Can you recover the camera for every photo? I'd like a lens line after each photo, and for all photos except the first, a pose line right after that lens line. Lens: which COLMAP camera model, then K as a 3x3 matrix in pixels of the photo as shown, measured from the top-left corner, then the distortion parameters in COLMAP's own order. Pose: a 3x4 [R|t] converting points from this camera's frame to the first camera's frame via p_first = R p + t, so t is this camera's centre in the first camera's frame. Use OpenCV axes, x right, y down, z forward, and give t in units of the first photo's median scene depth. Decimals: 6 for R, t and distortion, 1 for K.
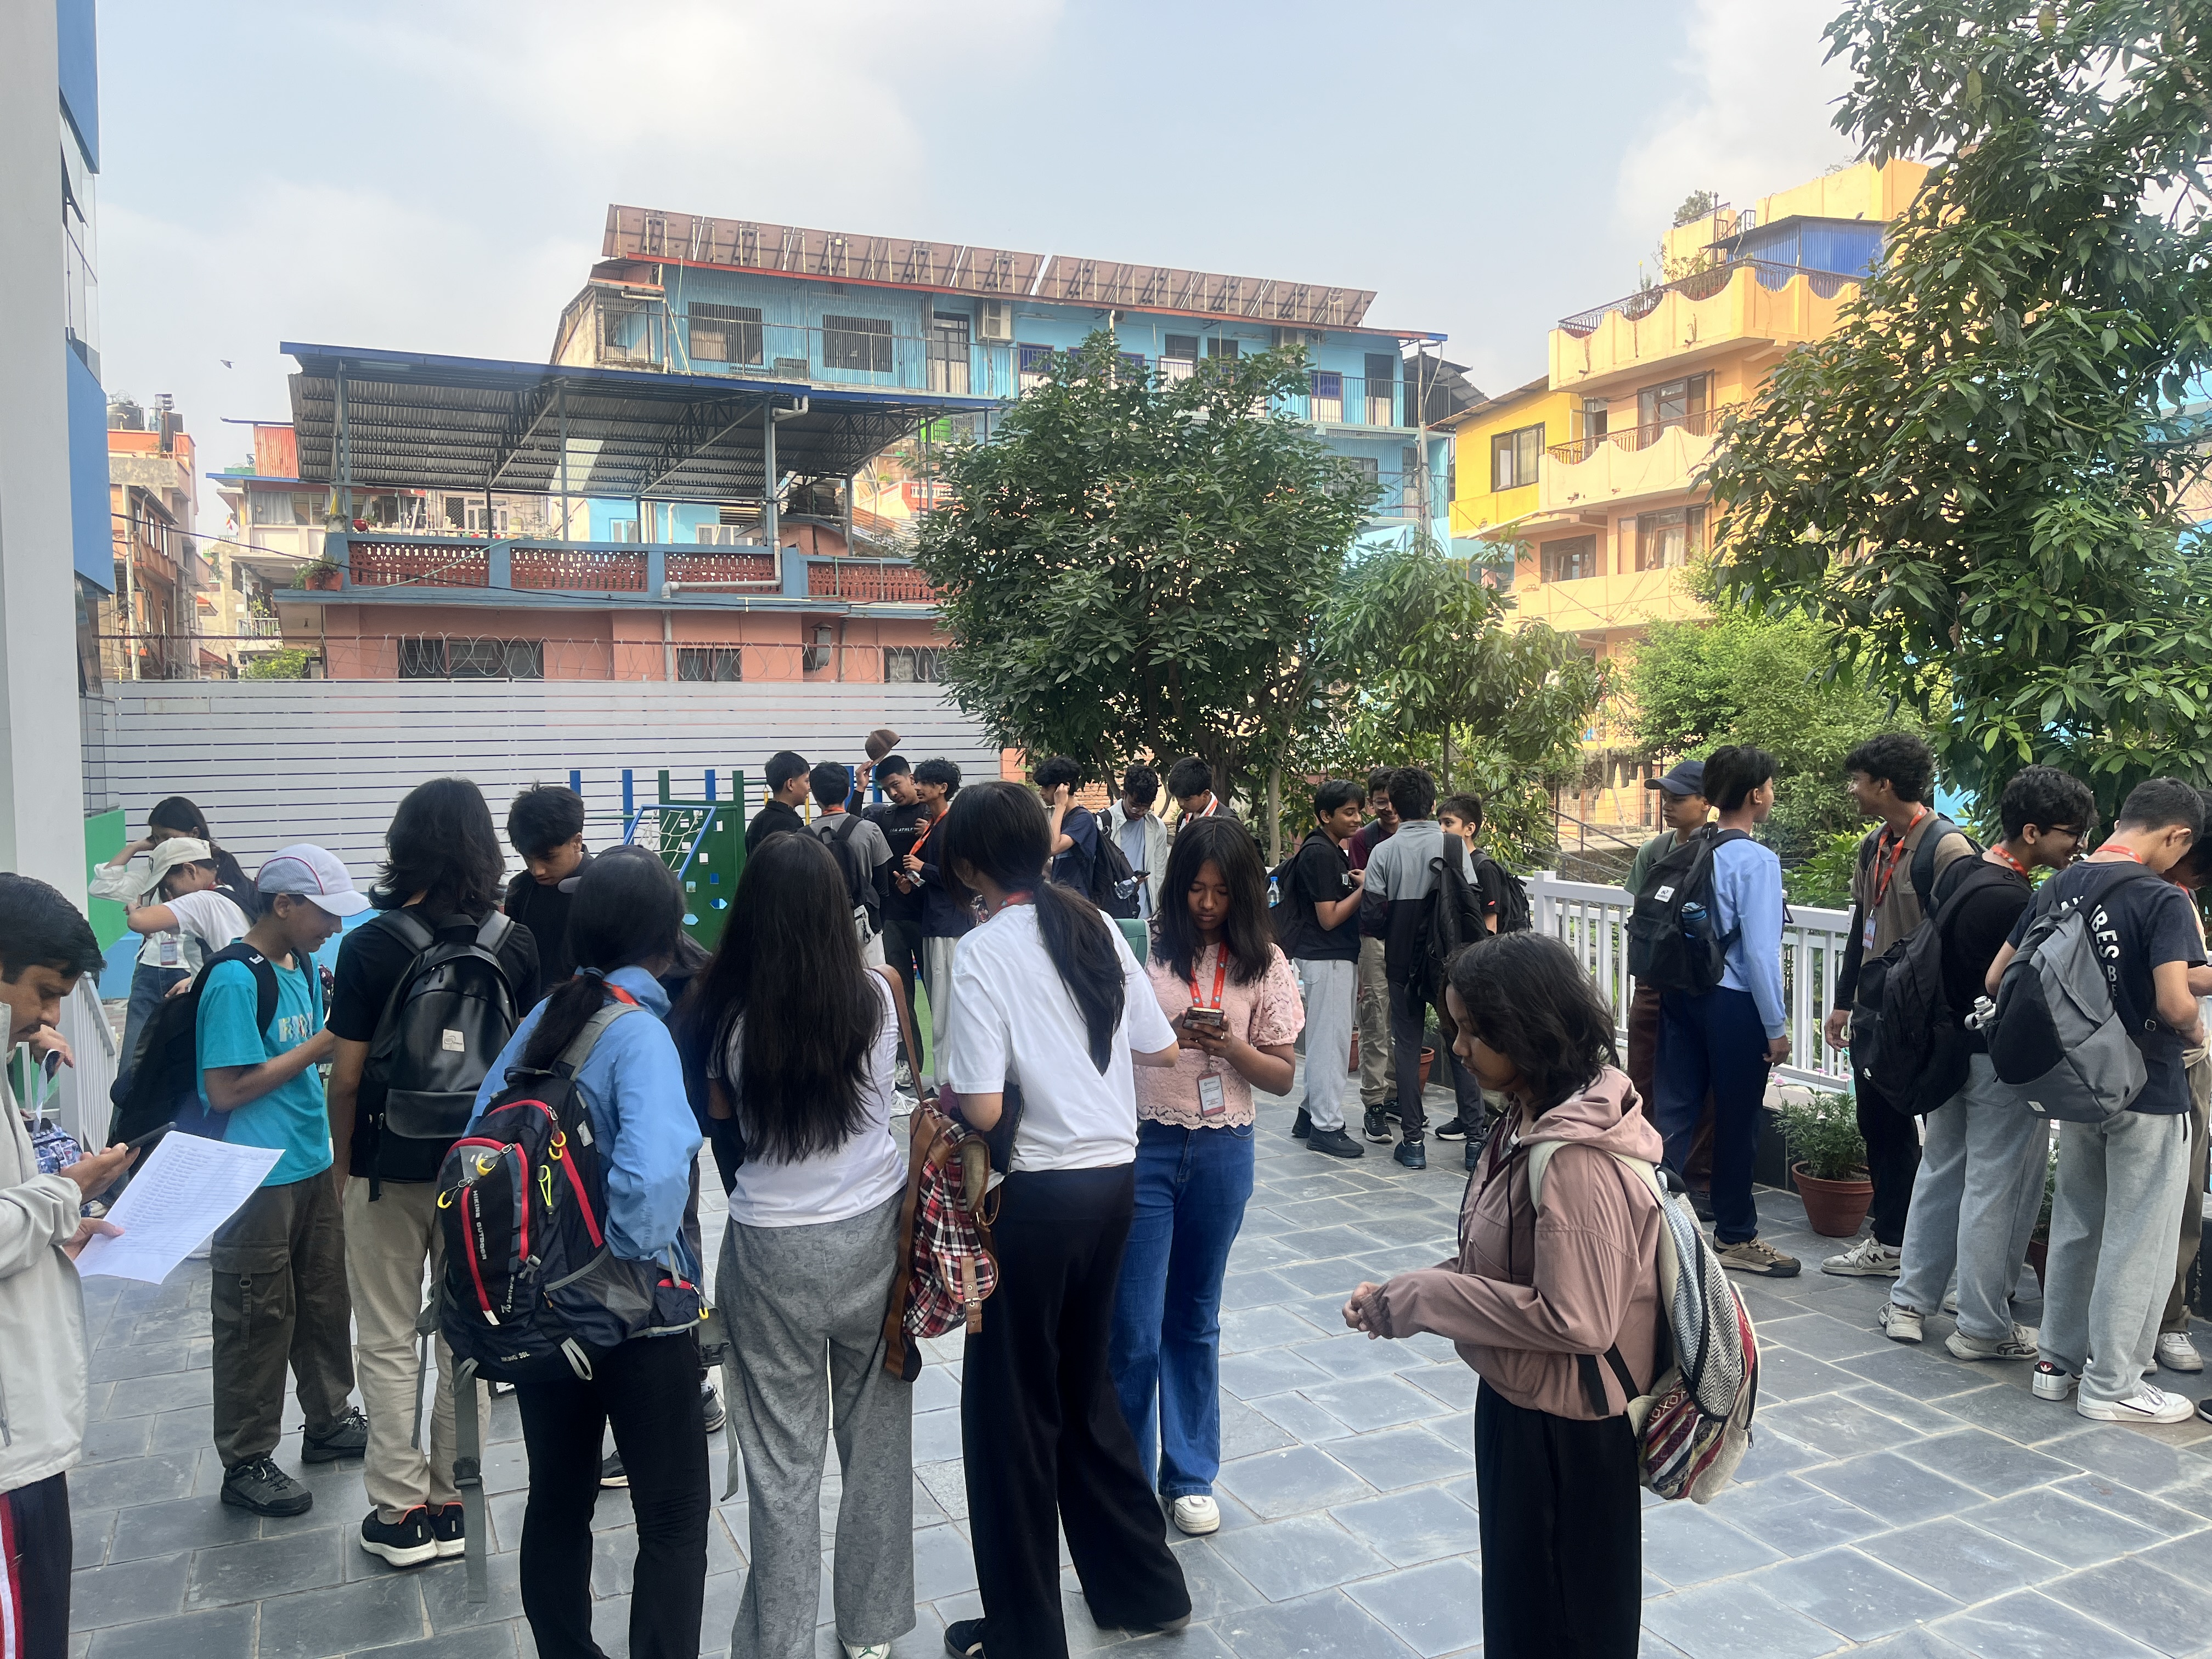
lens RADIAL K [[1688.3, 0, 1098.3], [0, 1688.3, 798.7], [0, 0, 1]] dist [0.065540, -0.106791]
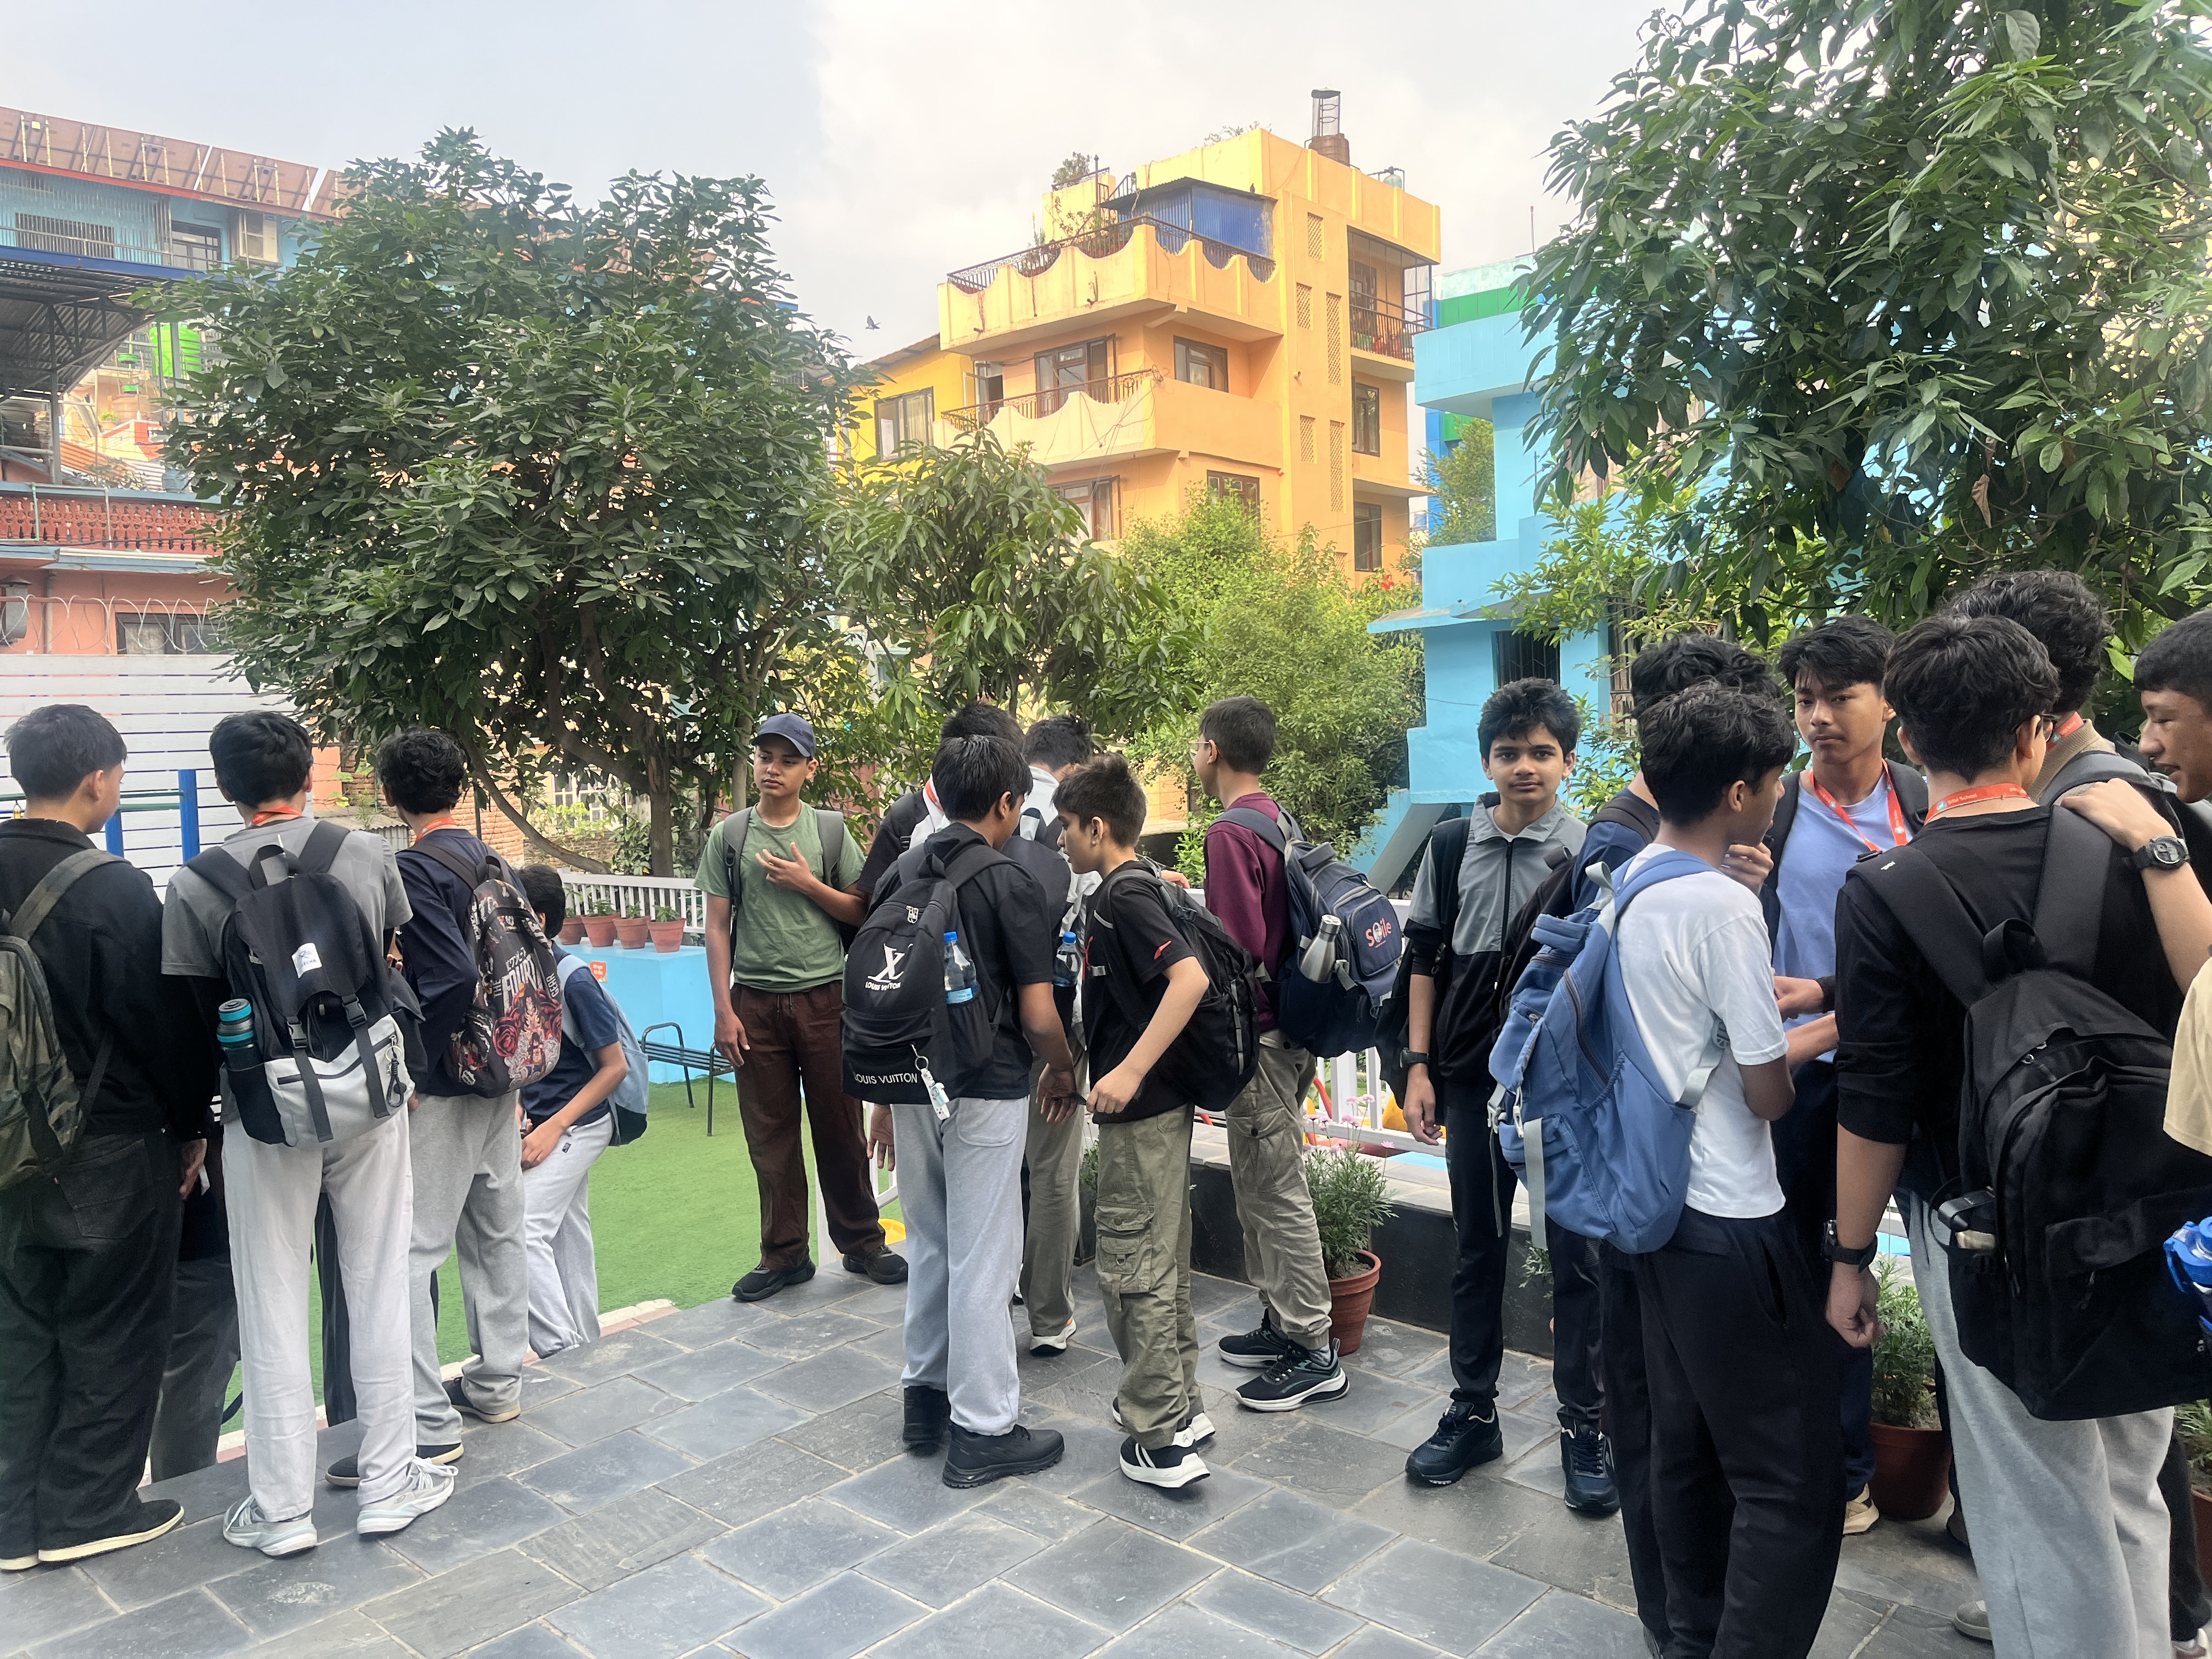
lens RADIAL K [[1688.3, 0, 1098.3], [0, 1688.3, 798.7], [0, 0, 1]] dist [0.065540, -0.106791]
pose [[0.922819, -0.038265, 0.383330, -0.017710], [0.039546, 0.999207, 0.004542, 0.001010], [-0.383200, 0.010967, 0.923600, 0.137948]]
